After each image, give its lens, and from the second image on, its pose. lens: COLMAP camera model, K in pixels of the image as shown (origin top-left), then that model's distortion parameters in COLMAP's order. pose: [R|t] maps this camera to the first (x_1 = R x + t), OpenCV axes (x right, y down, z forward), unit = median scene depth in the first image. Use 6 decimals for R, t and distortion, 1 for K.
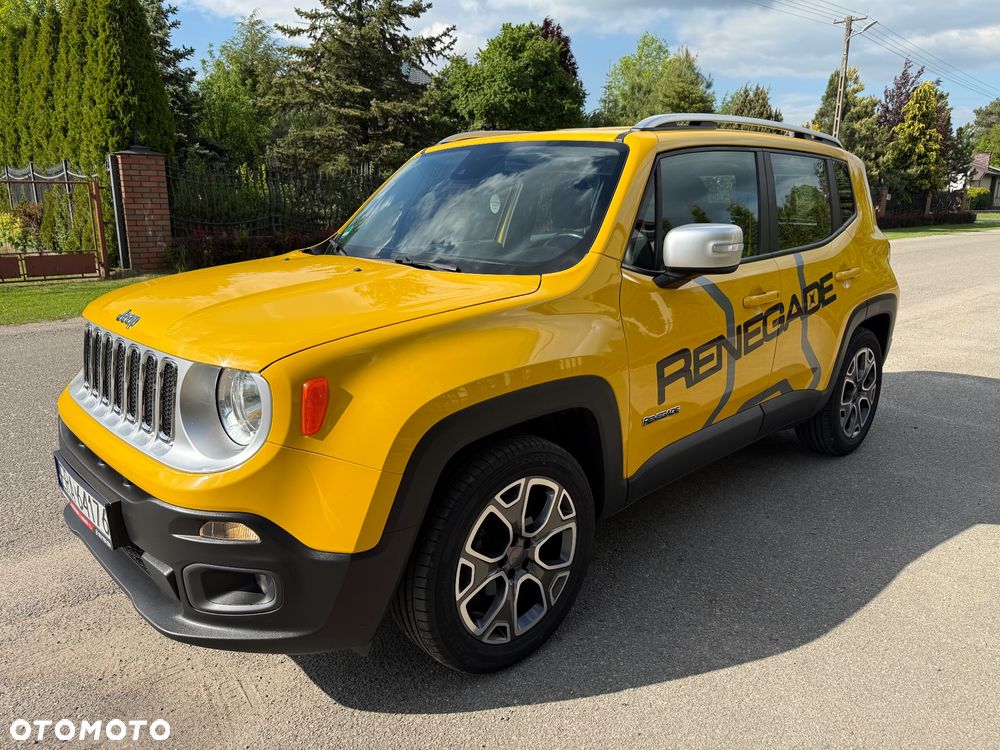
lens RADIAL K [[701.0, 0, 508.2], [0, 701.0, 370.1], [0, 0, 1]] dist [0.018274, -0.020910]
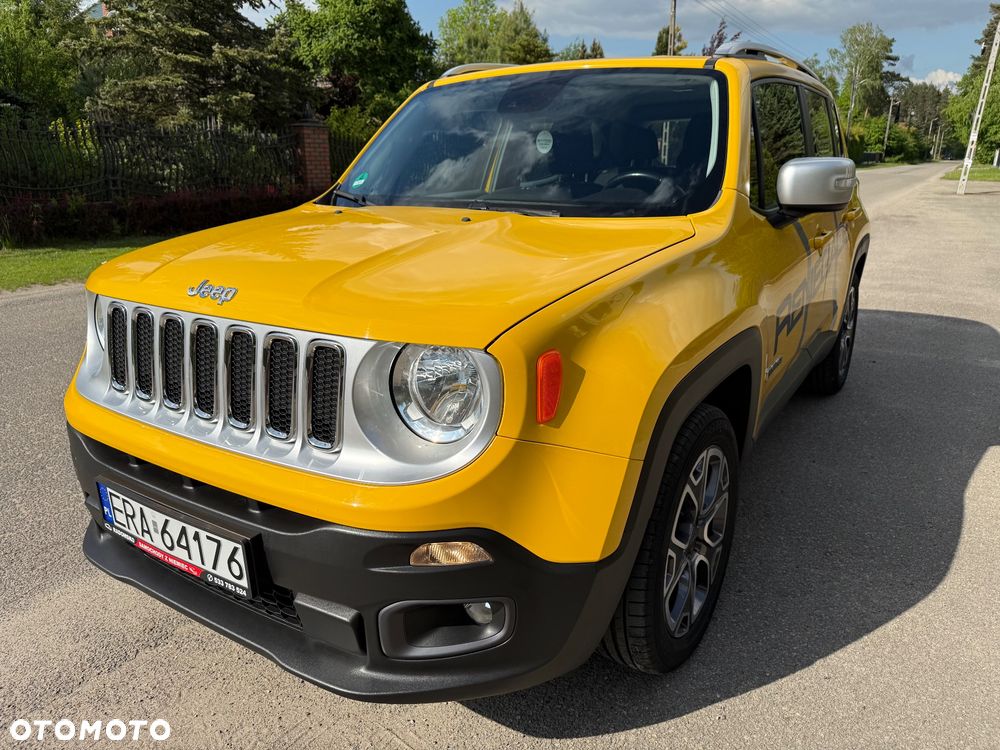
lens RADIAL K [[701.0, 0, 499.2], [0, 701.0, 373.2], [0, 0, 1]] dist [0.018274, -0.020910]
pose [[0.973976, -0.080010, 0.212058, -0.356090], [0.067809, 0.995630, 0.064209, -0.012925], [-0.216268, -0.048158, 0.975145, 0.174312]]
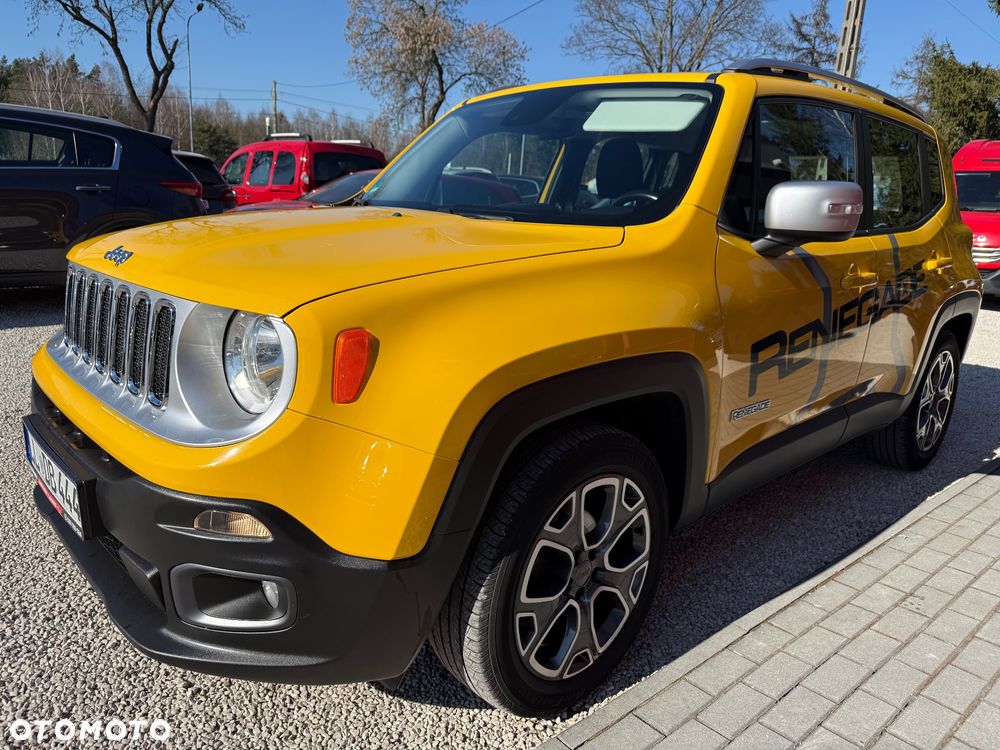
lens RADIAL K [[701.0, 0, 495.8], [0, 701.0, 368.8], [0, 0, 1]] dist [0.018274, -0.020910]
pose [[0.998906, 0.044767, -0.013507, -0.077994], [-0.044879, 0.998960, -0.008104, 0.038922], [0.013131, 0.008702, 0.999876, 0.171779]]
